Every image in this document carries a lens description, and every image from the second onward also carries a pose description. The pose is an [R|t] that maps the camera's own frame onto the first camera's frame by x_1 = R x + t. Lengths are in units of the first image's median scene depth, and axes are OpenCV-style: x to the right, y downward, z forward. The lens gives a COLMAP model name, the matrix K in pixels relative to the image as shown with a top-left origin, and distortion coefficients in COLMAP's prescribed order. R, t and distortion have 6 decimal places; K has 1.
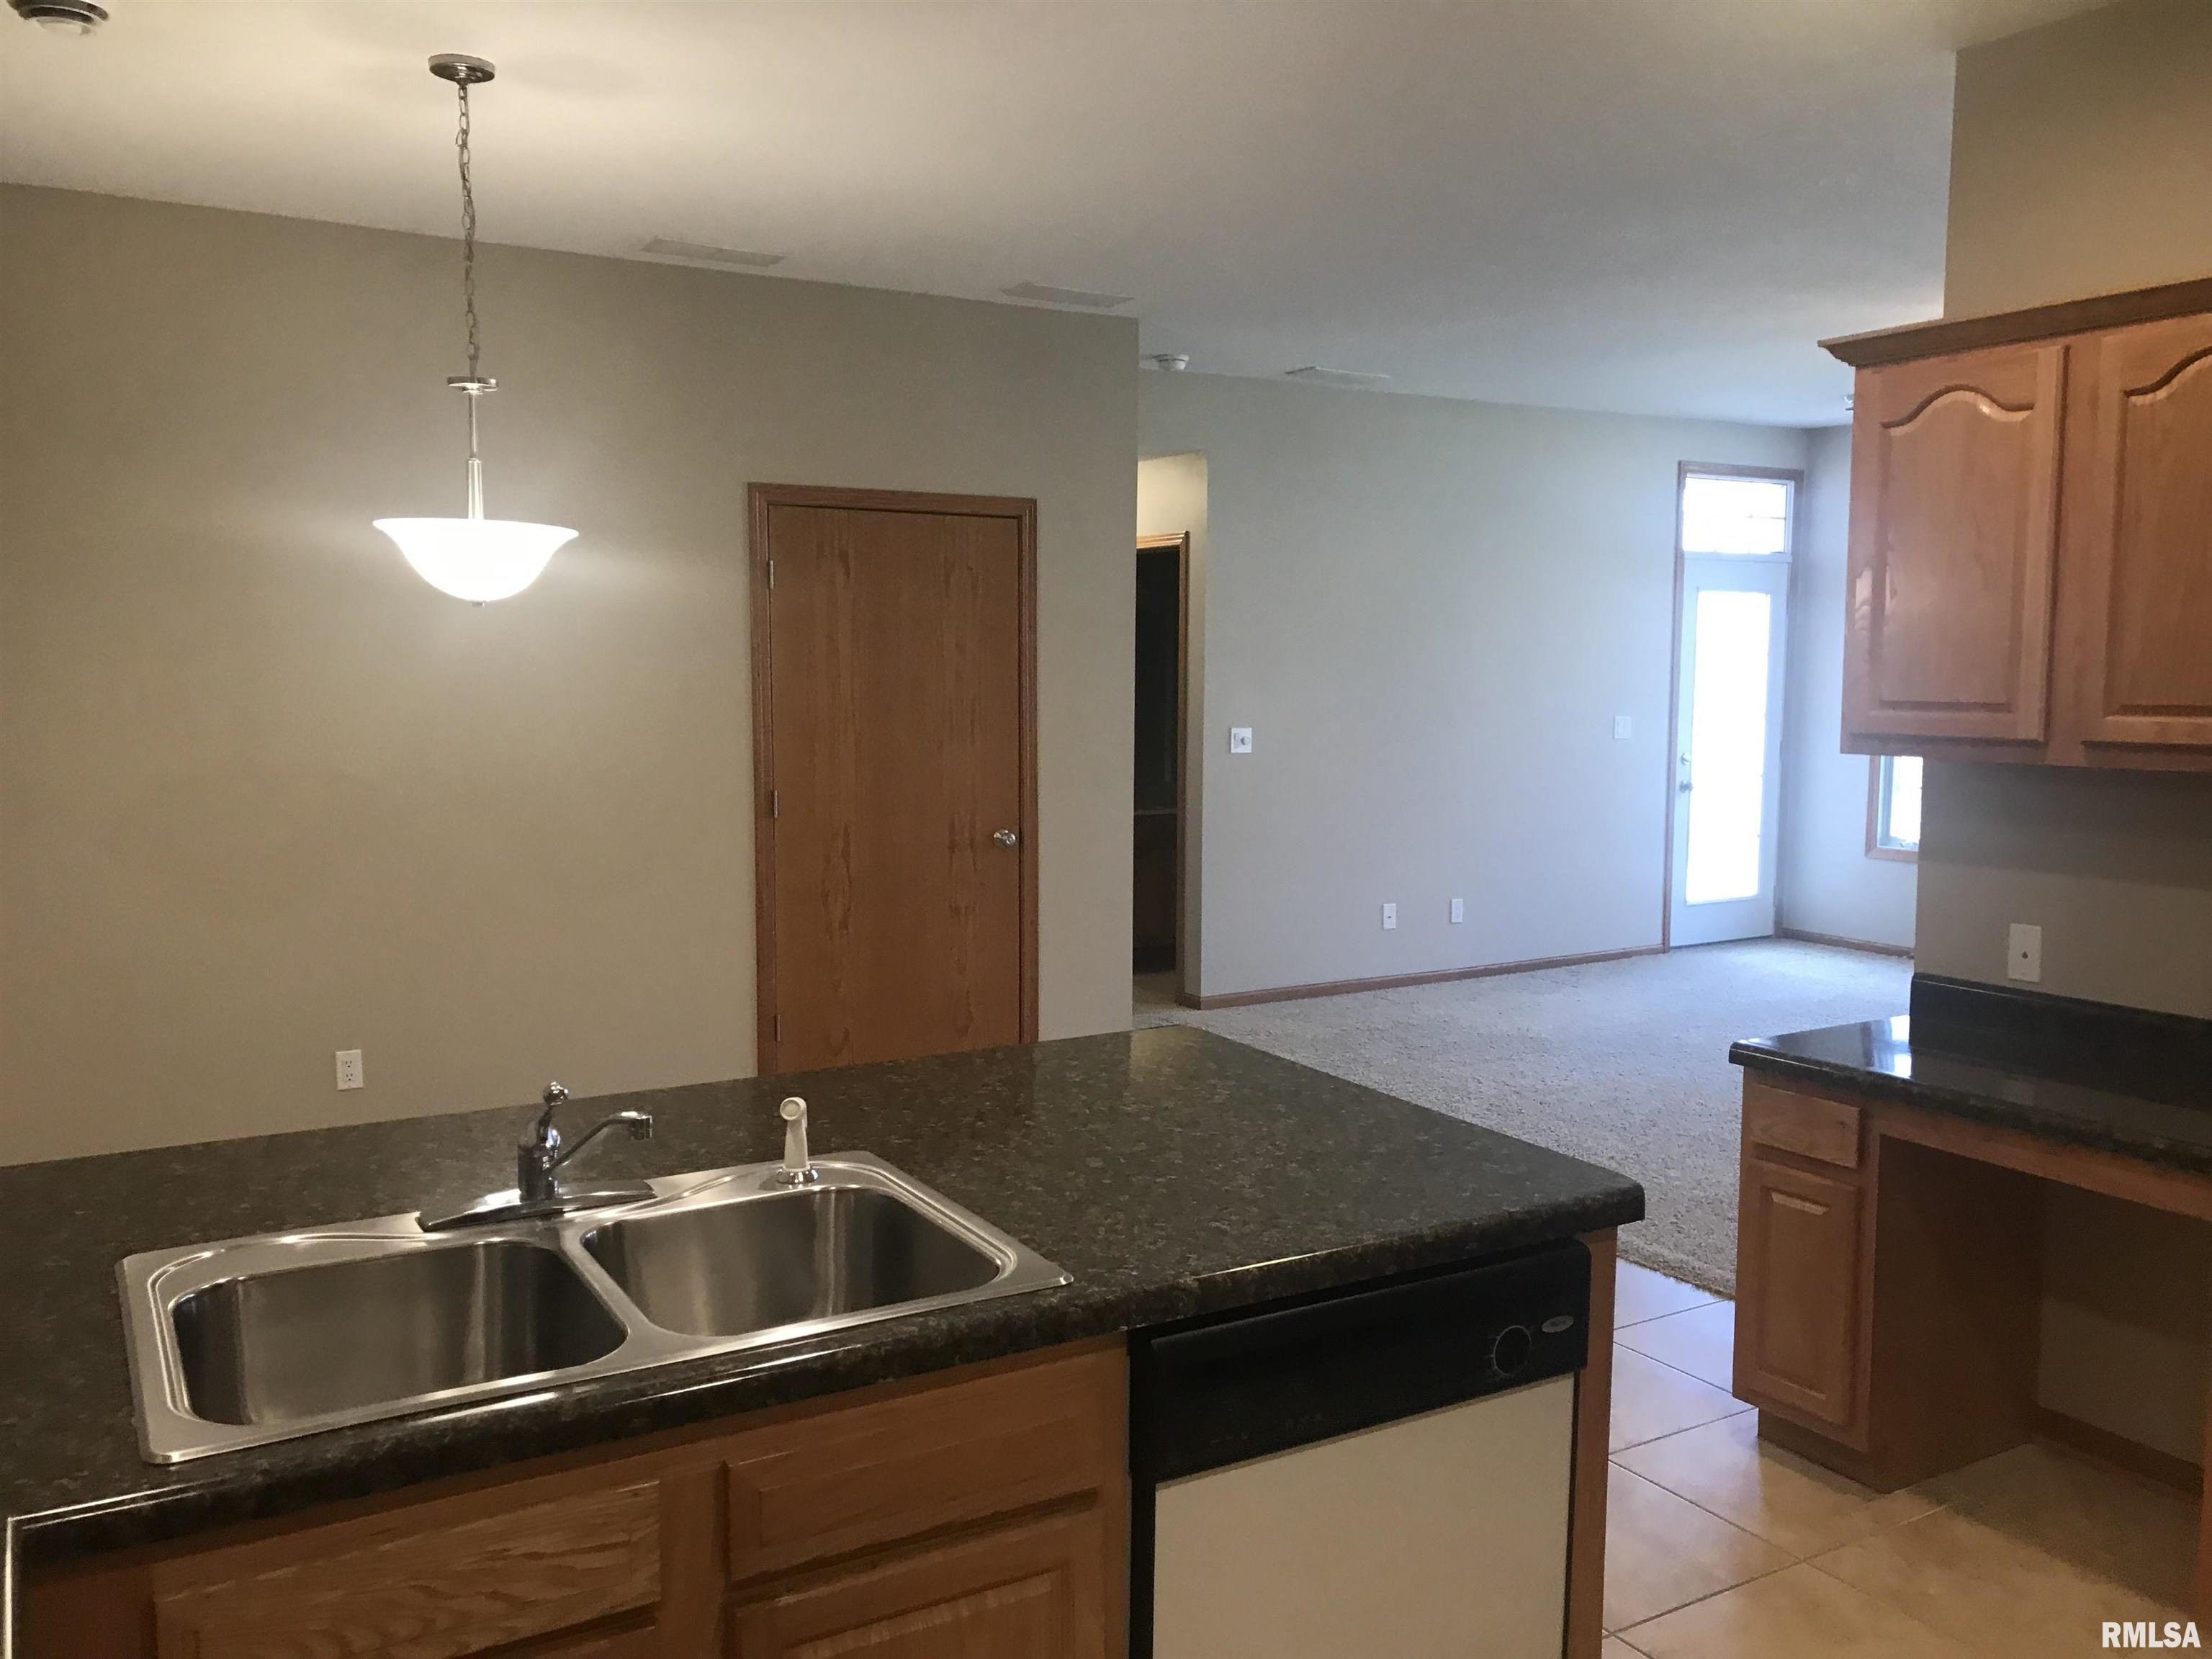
lens RADIAL K [[1788.8, 0, 1113.5], [0, 1788.8, 821.5], [0, 0, 1]] dist [0.071549, -0.110140]
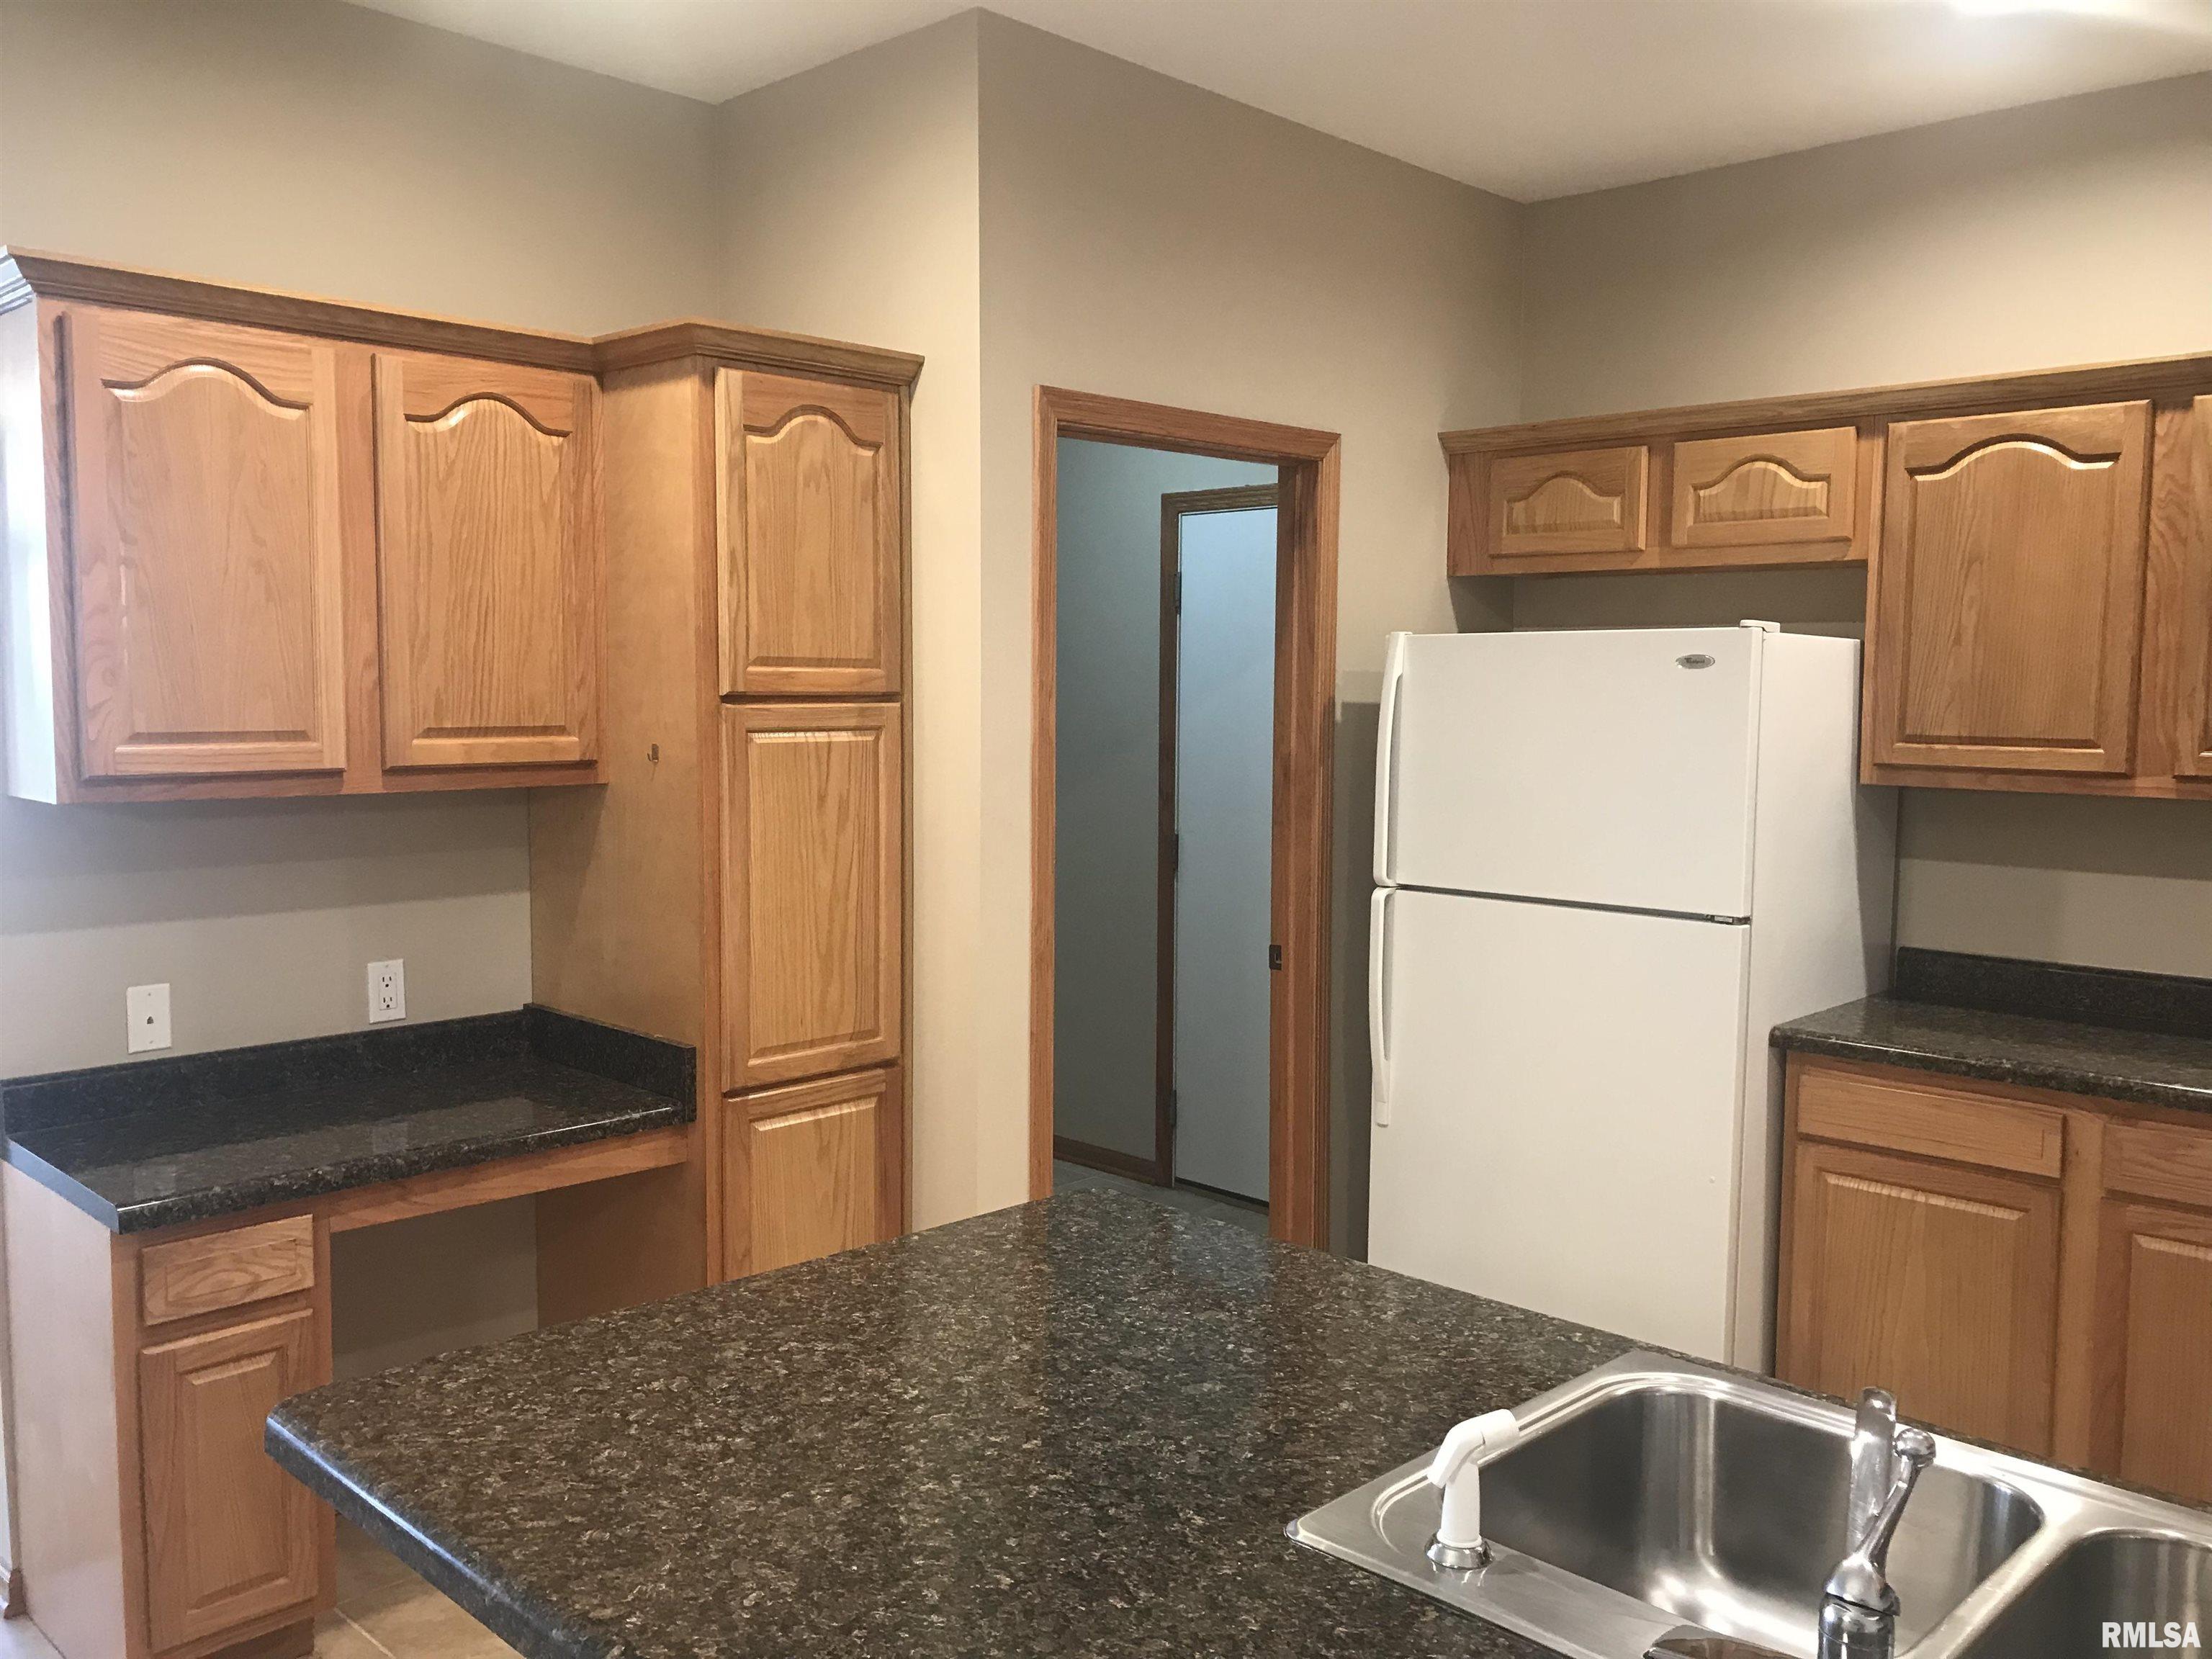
lens RADIAL K [[1788.8, 0, 1113.5], [0, 1788.8, 821.5], [0, 0, 1]] dist [0.071549, -0.110140]
pose [[-0.253112, -0.081516, 0.963997, -0.513648], [0.074658, 0.991826, 0.103472, -0.088503], [-0.964552, 0.098160, -0.244957, 0.882511]]
